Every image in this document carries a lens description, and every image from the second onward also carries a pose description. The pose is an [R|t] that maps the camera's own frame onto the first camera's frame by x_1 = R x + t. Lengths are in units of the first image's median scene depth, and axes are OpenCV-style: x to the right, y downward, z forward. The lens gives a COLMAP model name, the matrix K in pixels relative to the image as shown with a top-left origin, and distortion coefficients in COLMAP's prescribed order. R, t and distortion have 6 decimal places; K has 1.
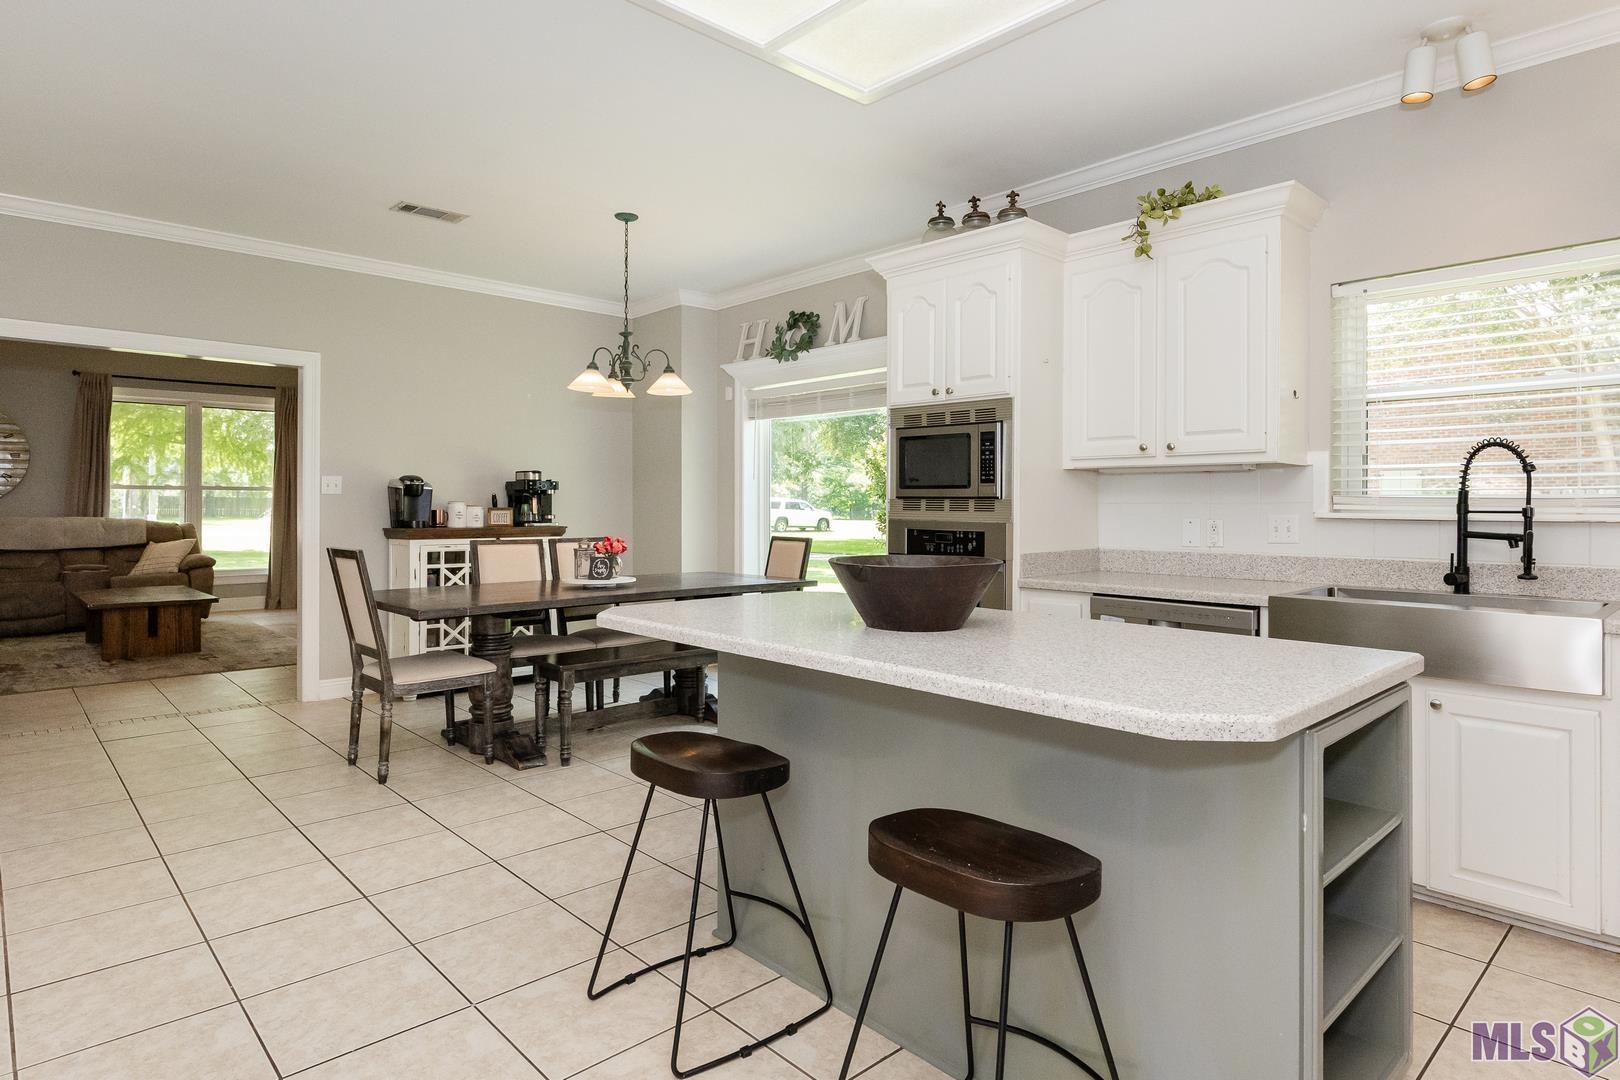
lens RADIAL K [[926.1, 0, 893.3], [0, 926.1, 505.5], [0, 0, 1]] dist [-0.005205, 0.003377]
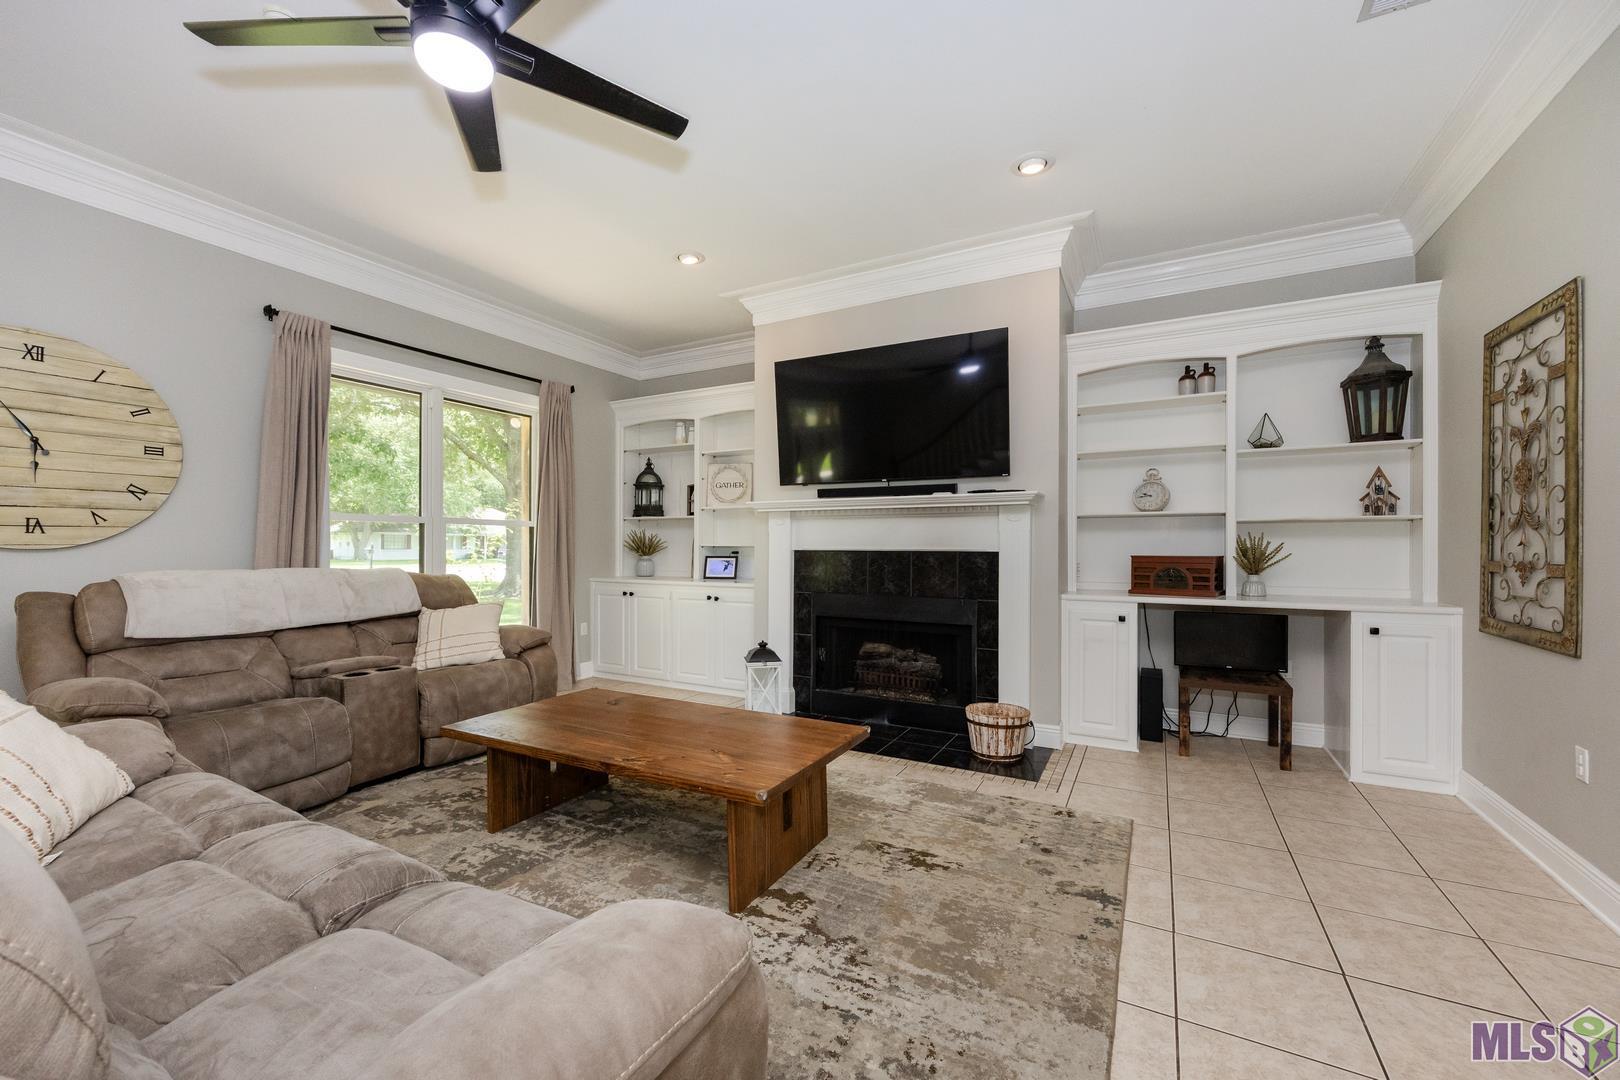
lens RADIAL K [[617.8, 0, 847.1], [0, 617.8, 546.0], [0, 0, 1]] dist [-0.006876, 0.002420]
pose [[0.948349, 0.003002, 0.317213, -1.542544], [-0.001809, 0.999990, -0.004055, 0.000860], [-0.317222, 0.003272, 0.948346, 1.229172]]
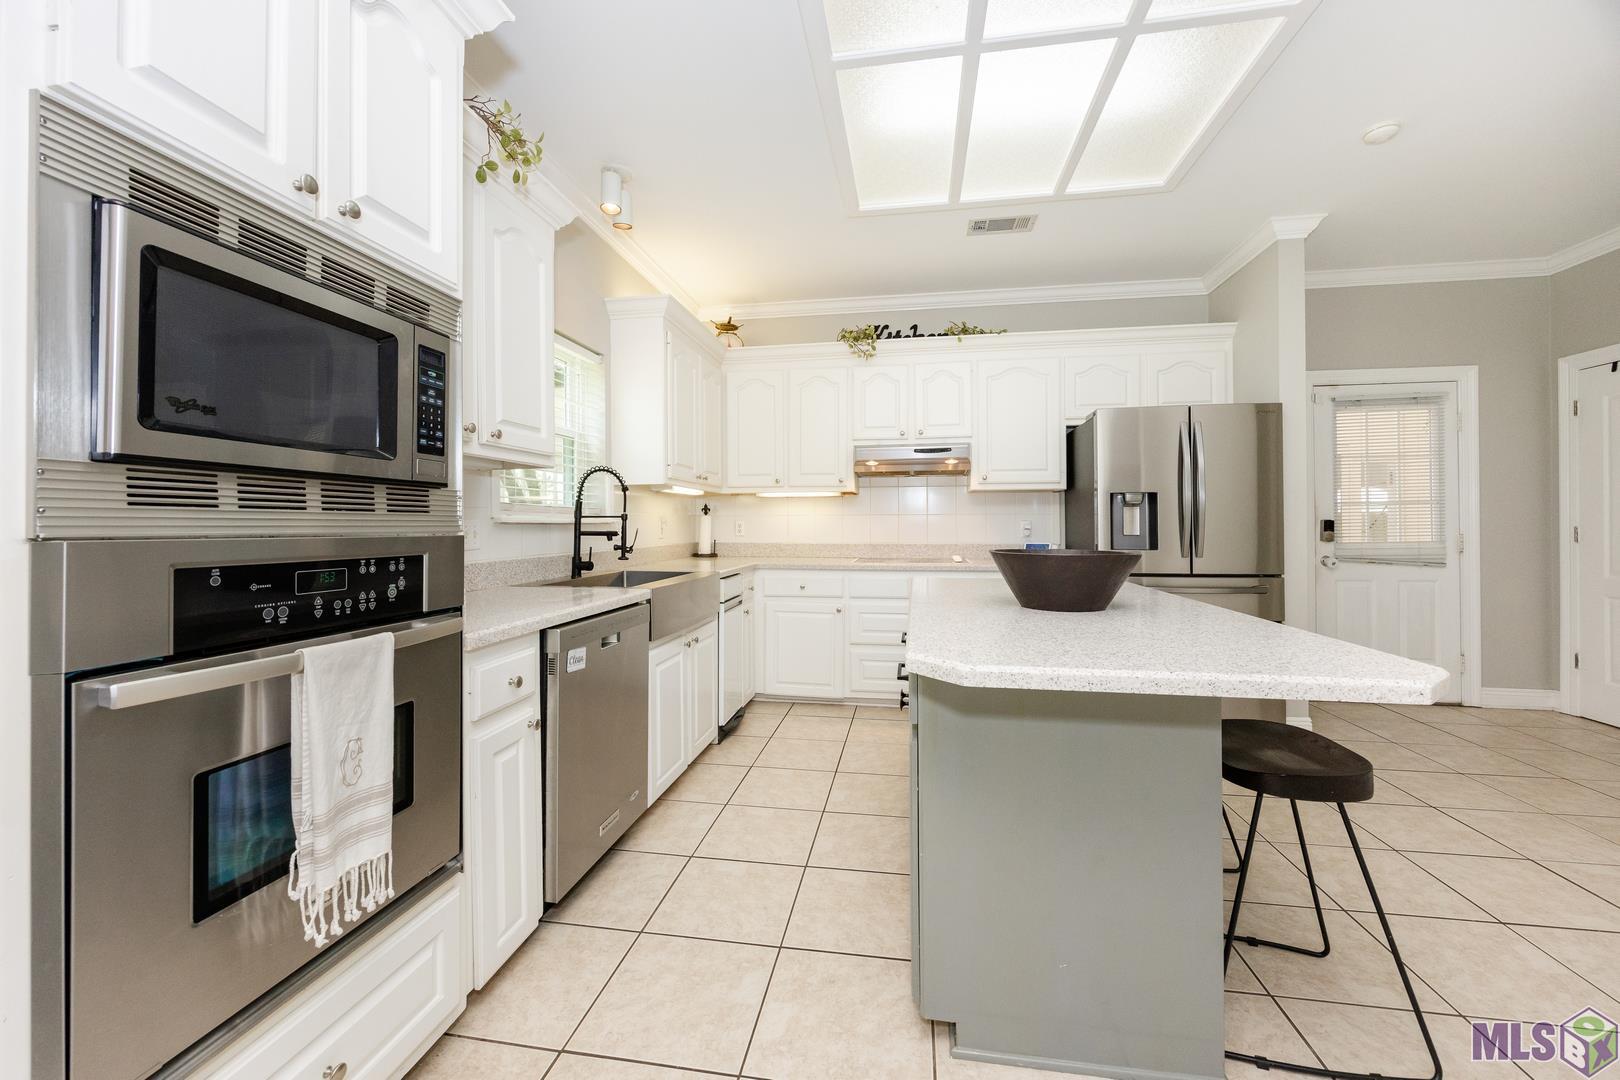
lens RADIAL K [[650.8, 0, 801.0], [0, 650.8, 526.6], [0, 0, 1]] dist [-0.009611, -0.000015]
pose [[-0.573227, -0.004277, 0.819385, -0.279436], [0.004923, 0.999950, 0.008663, 0.011444], [-0.819382, 0.009000, -0.573178, 1.004250]]
